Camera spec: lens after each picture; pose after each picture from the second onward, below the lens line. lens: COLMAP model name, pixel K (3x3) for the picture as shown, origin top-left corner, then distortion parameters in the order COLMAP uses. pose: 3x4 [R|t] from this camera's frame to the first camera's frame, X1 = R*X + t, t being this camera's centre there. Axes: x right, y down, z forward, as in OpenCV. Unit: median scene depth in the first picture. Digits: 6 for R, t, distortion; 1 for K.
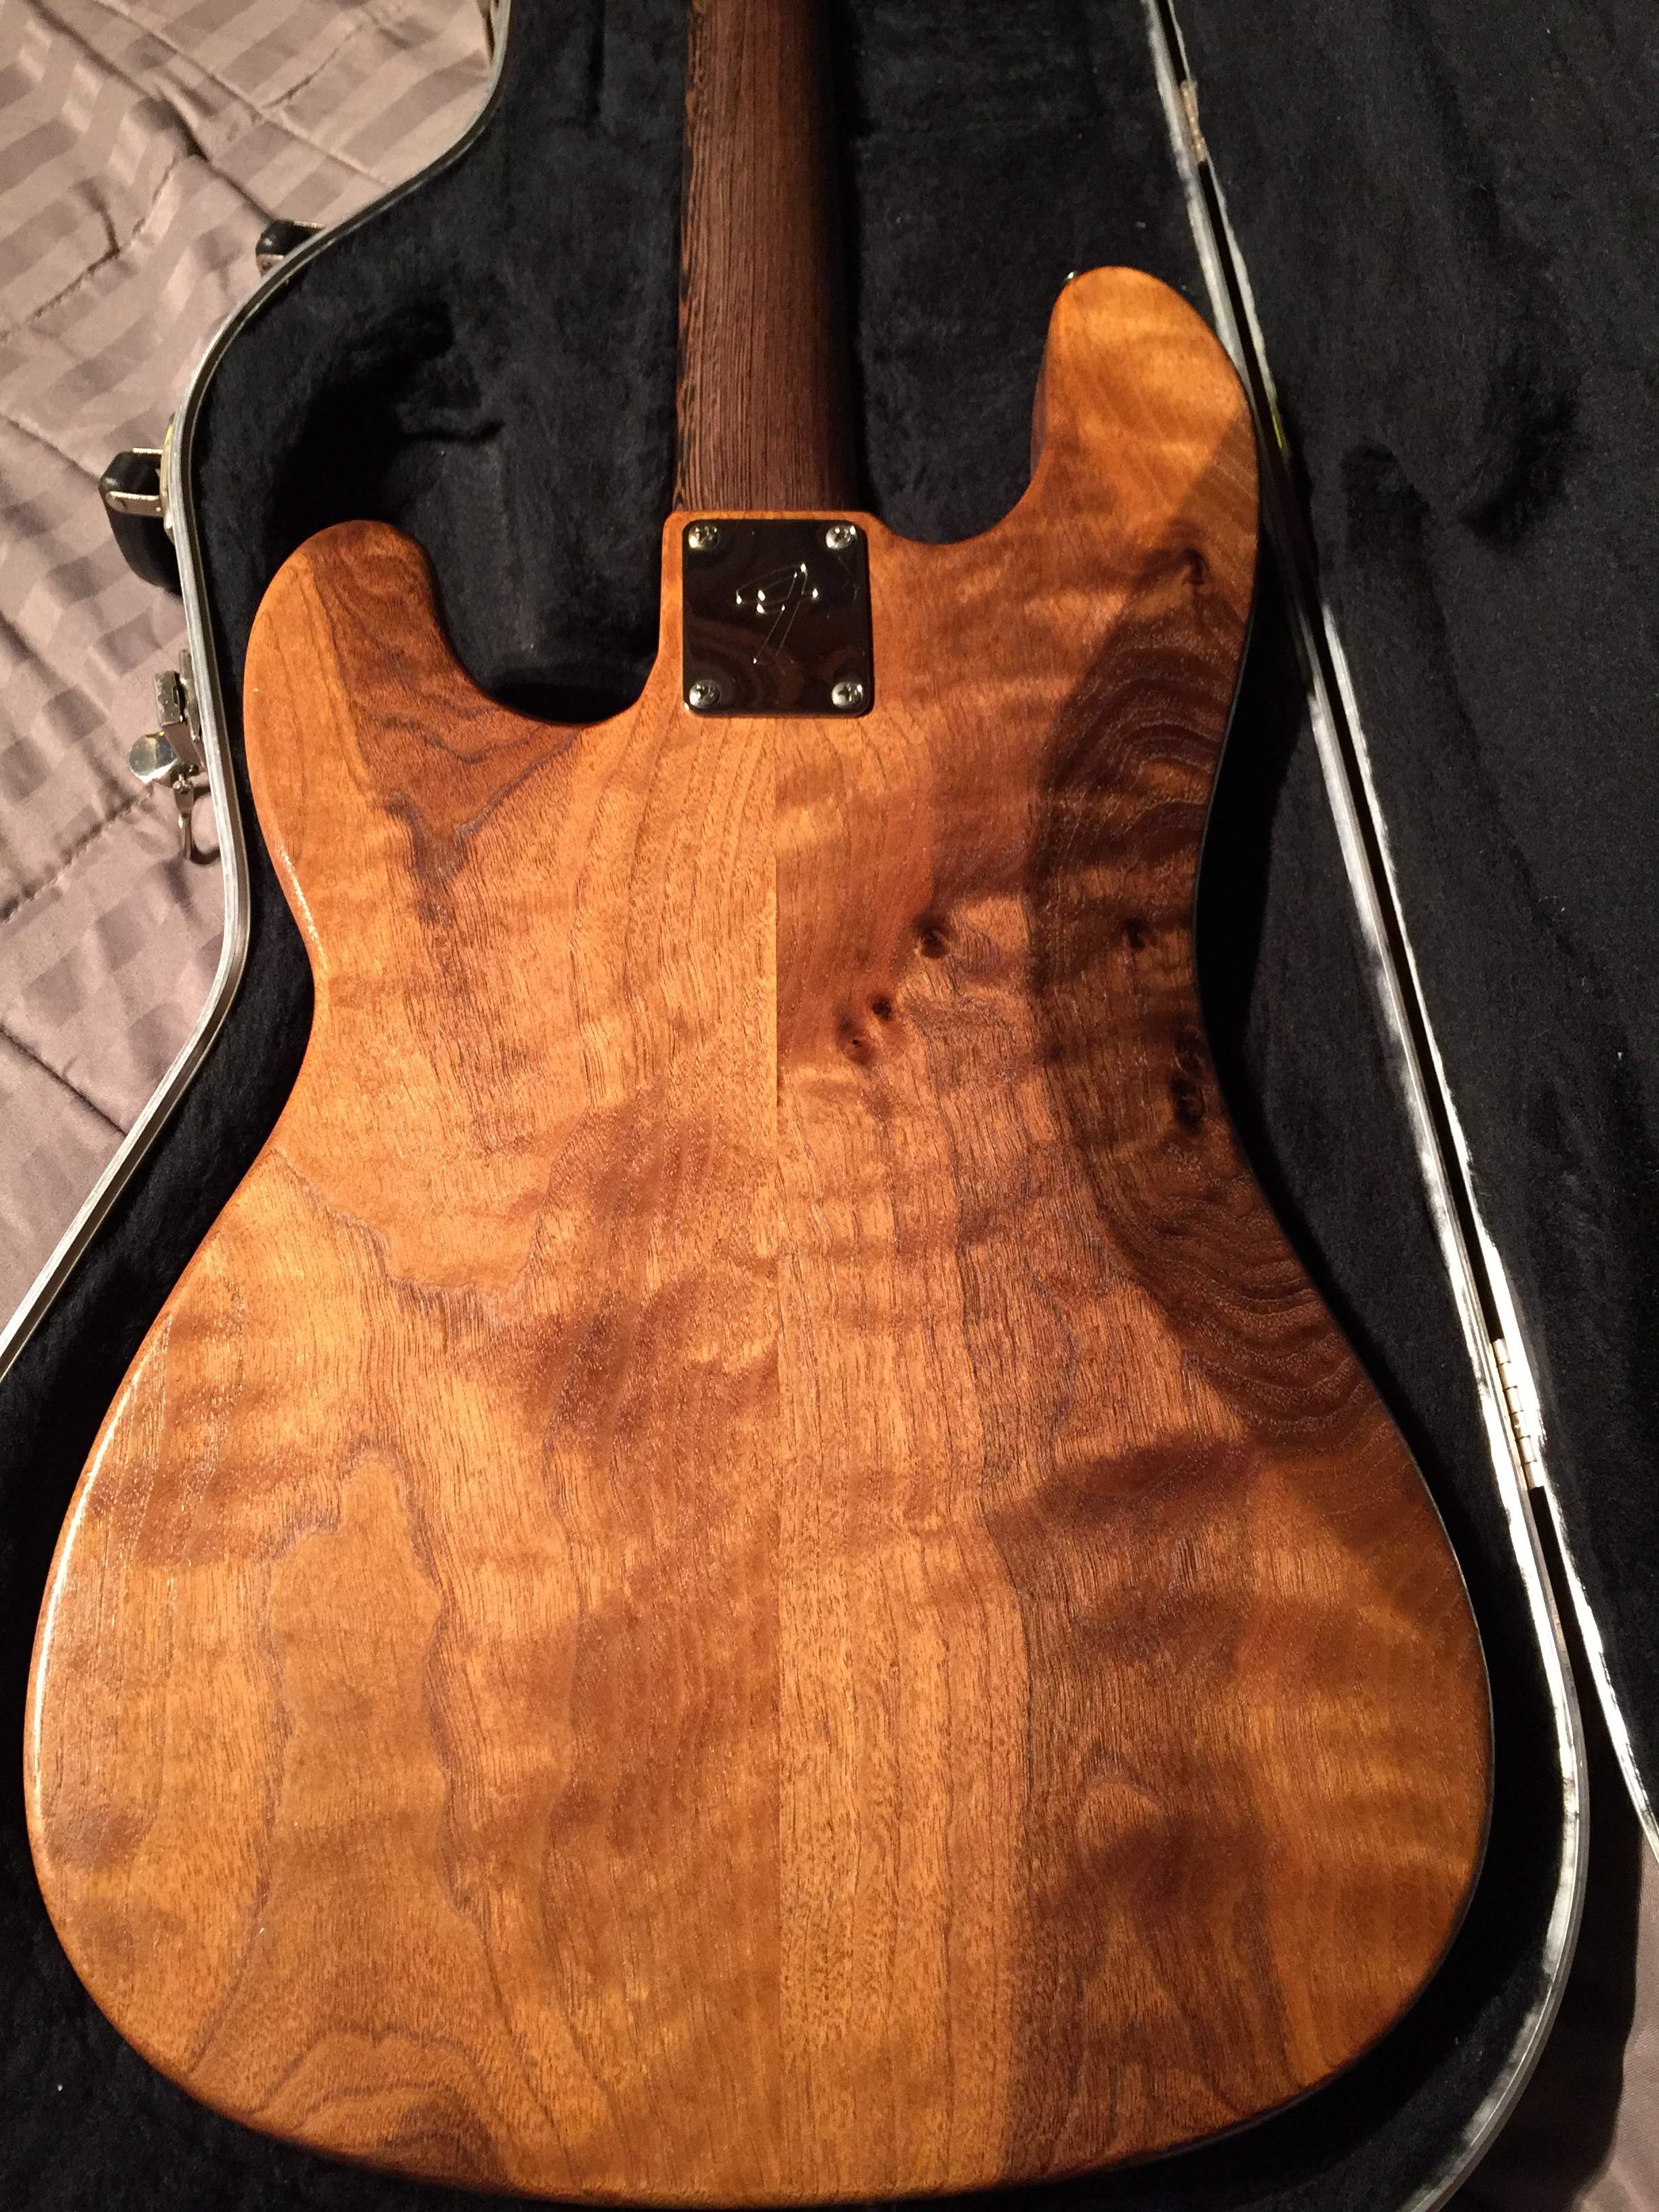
lens RADIAL K [[1899.3, 0, 833.3], [0, 1899.3, 1107.6], [0, 0, 1]] dist [0.075352, -0.109699]
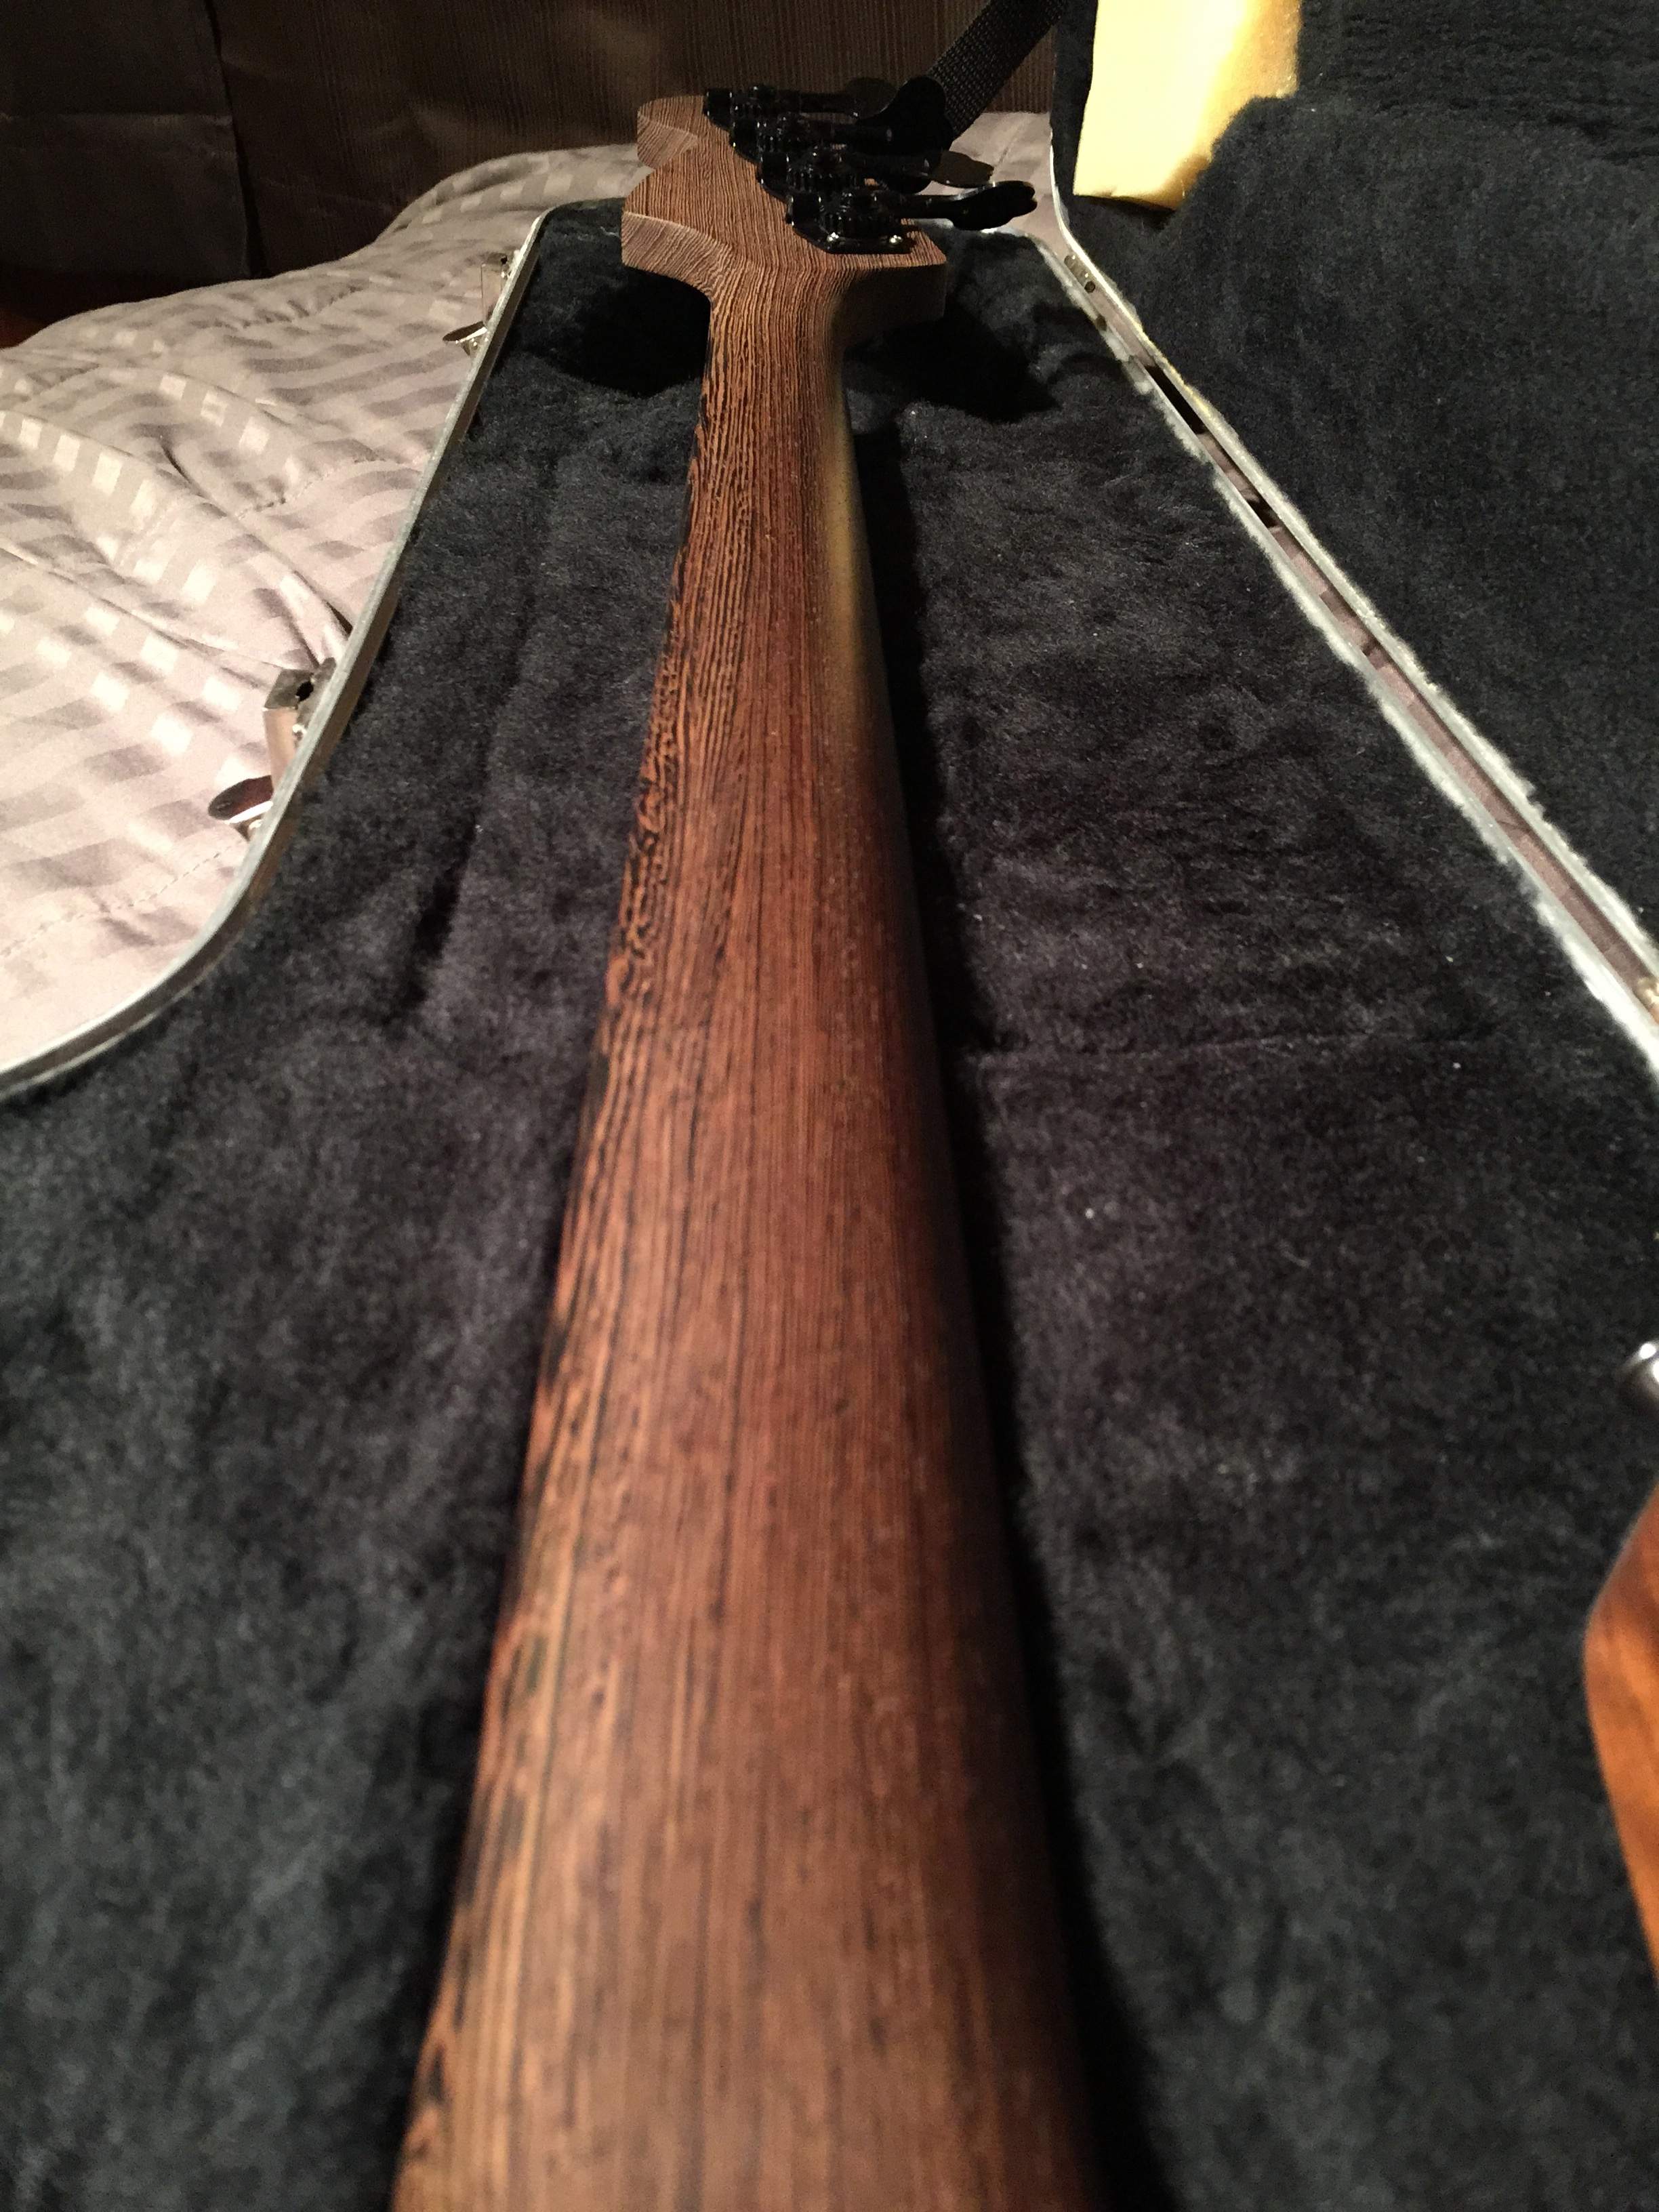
lens RADIAL K [[1899.3, 0, 833.3], [0, 1899.3, 1107.6], [0, 0, 1]] dist [0.075352, -0.109699]
pose [[0.999700, 0.022074, 0.010641, -0.028263], [-0.013892, 0.868240, -0.495950, -0.285110], [-0.020186, 0.495653, 0.868286, 0.651206]]
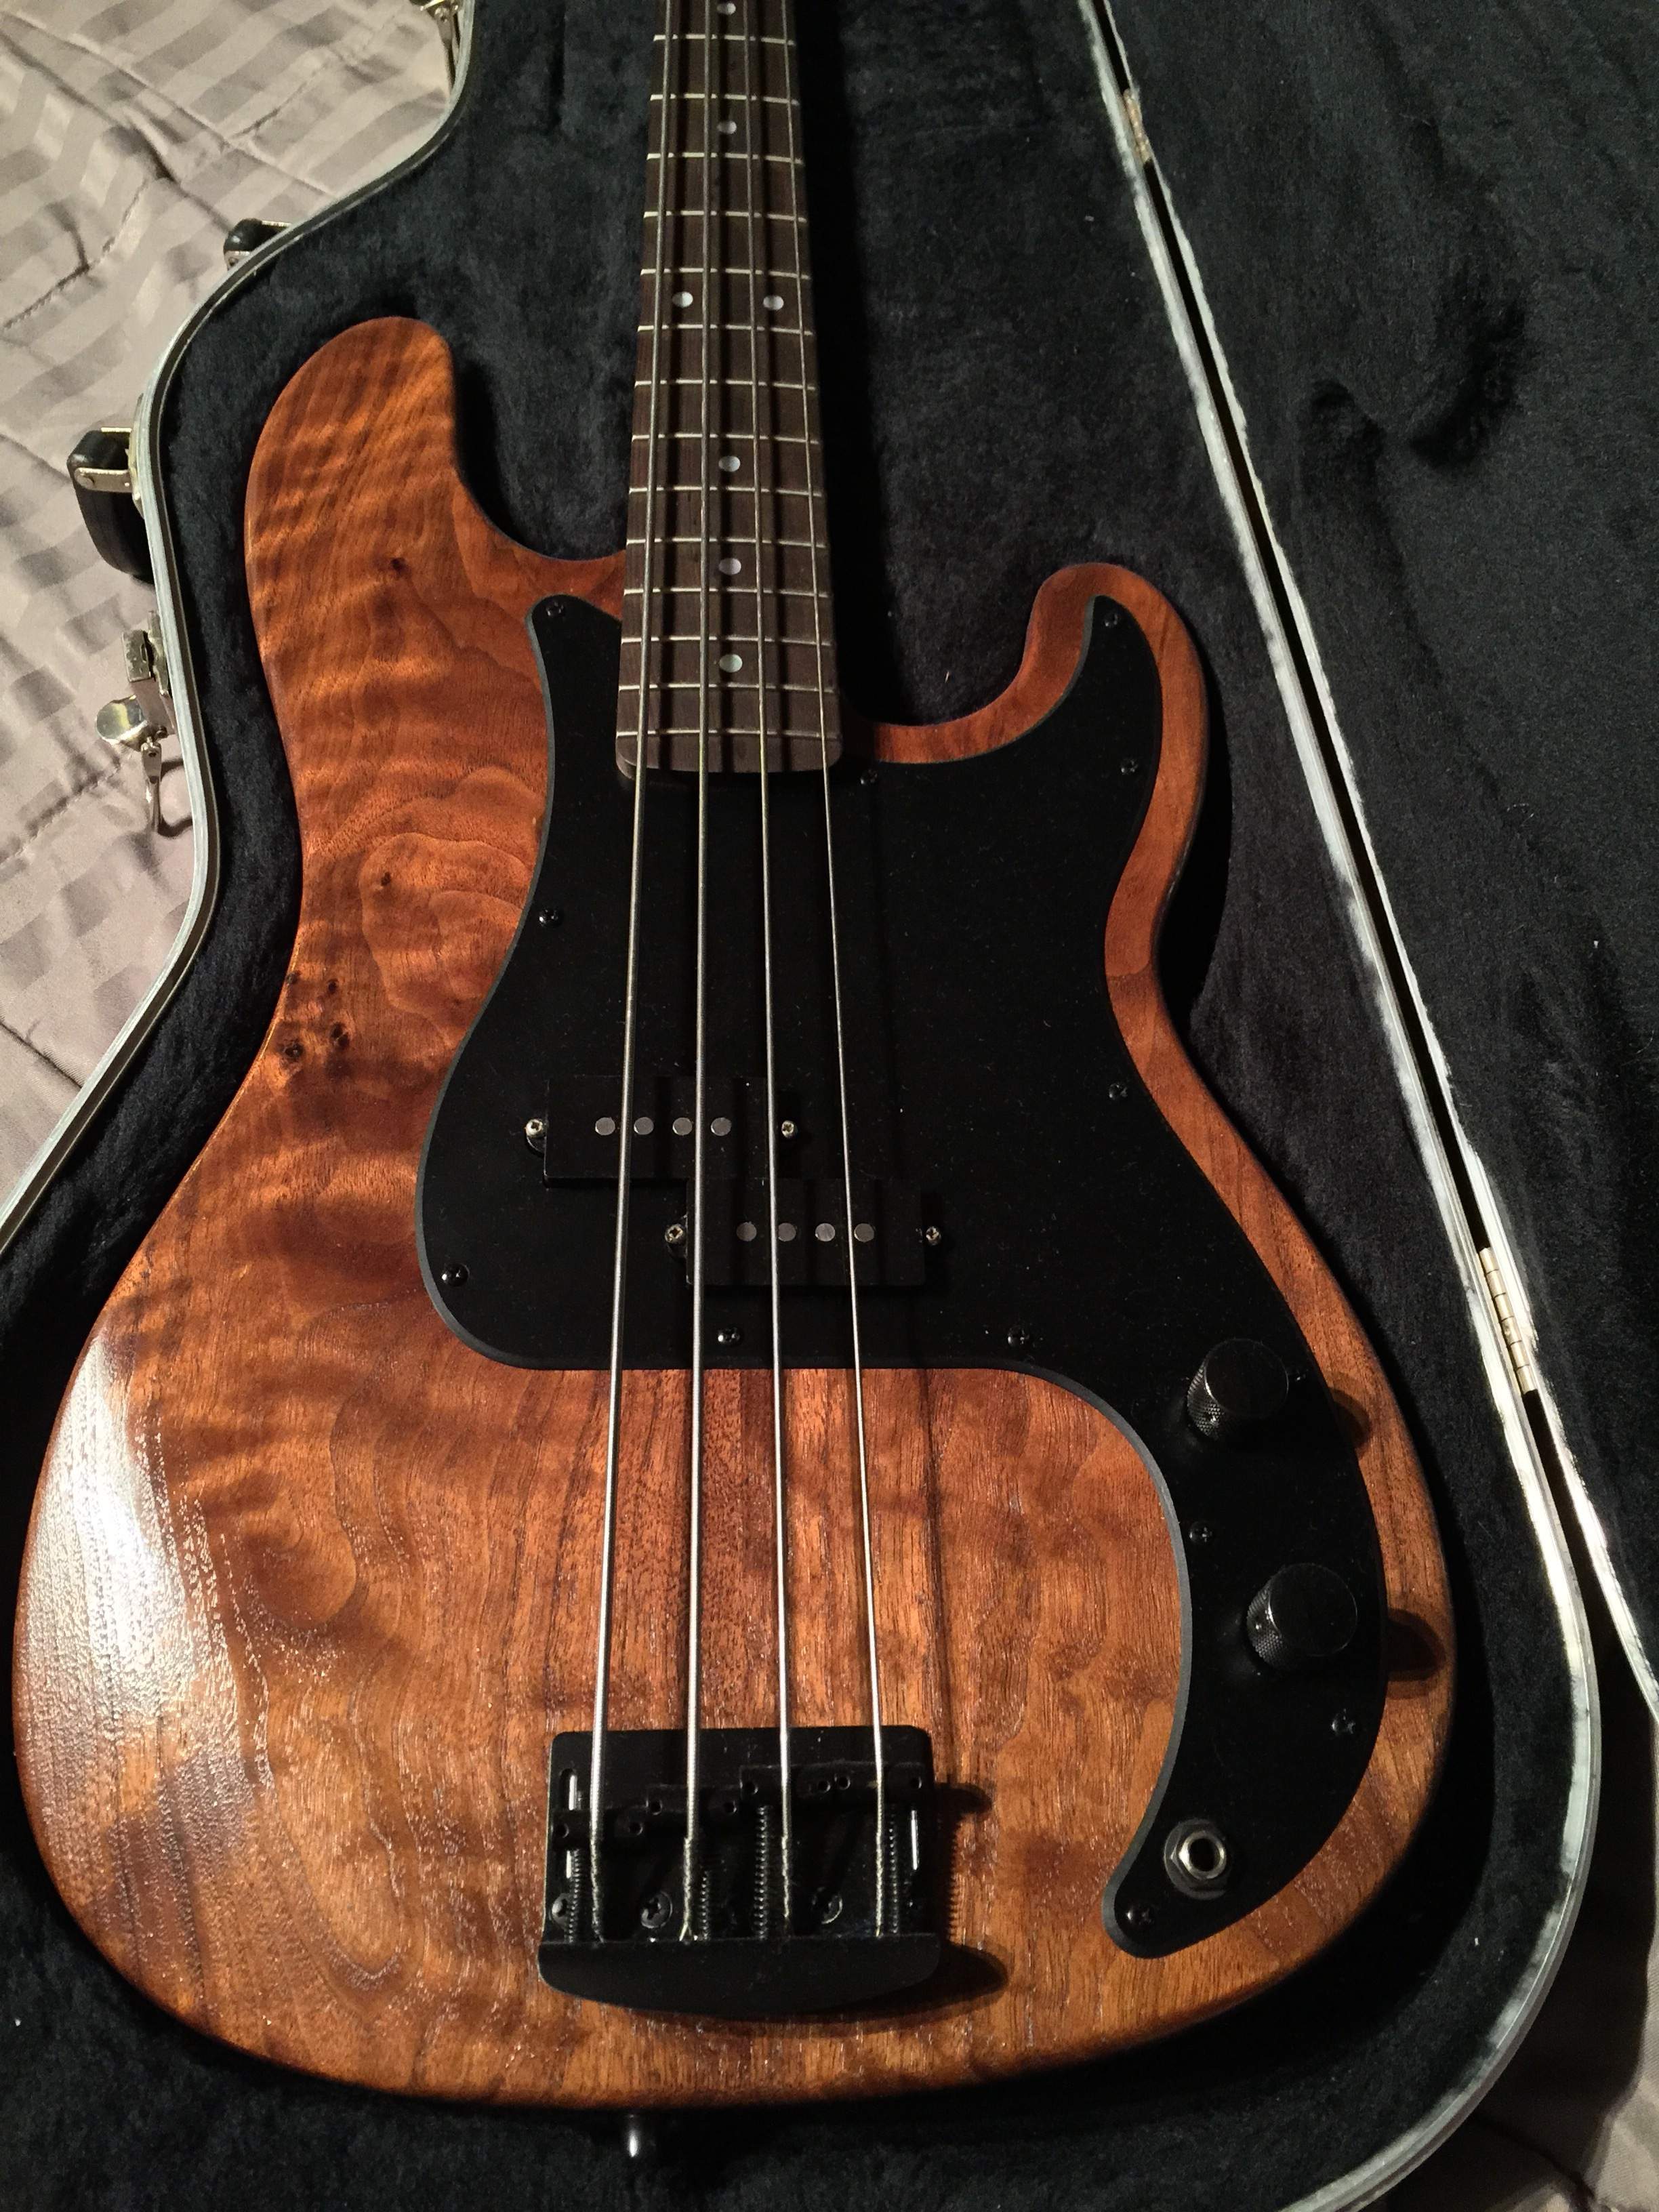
lens RADIAL K [[1880.1, 0, 829.5], [0, 1880.1, 1106.0], [0, 0, 1]] dist [0.076204, -0.107060]
pose [[0.999657, -0.017494, 0.019503, -0.007752], [0.018701, 0.997802, -0.063568, 0.080207], [-0.018348, 0.063911, 0.997787, 0.016928]]
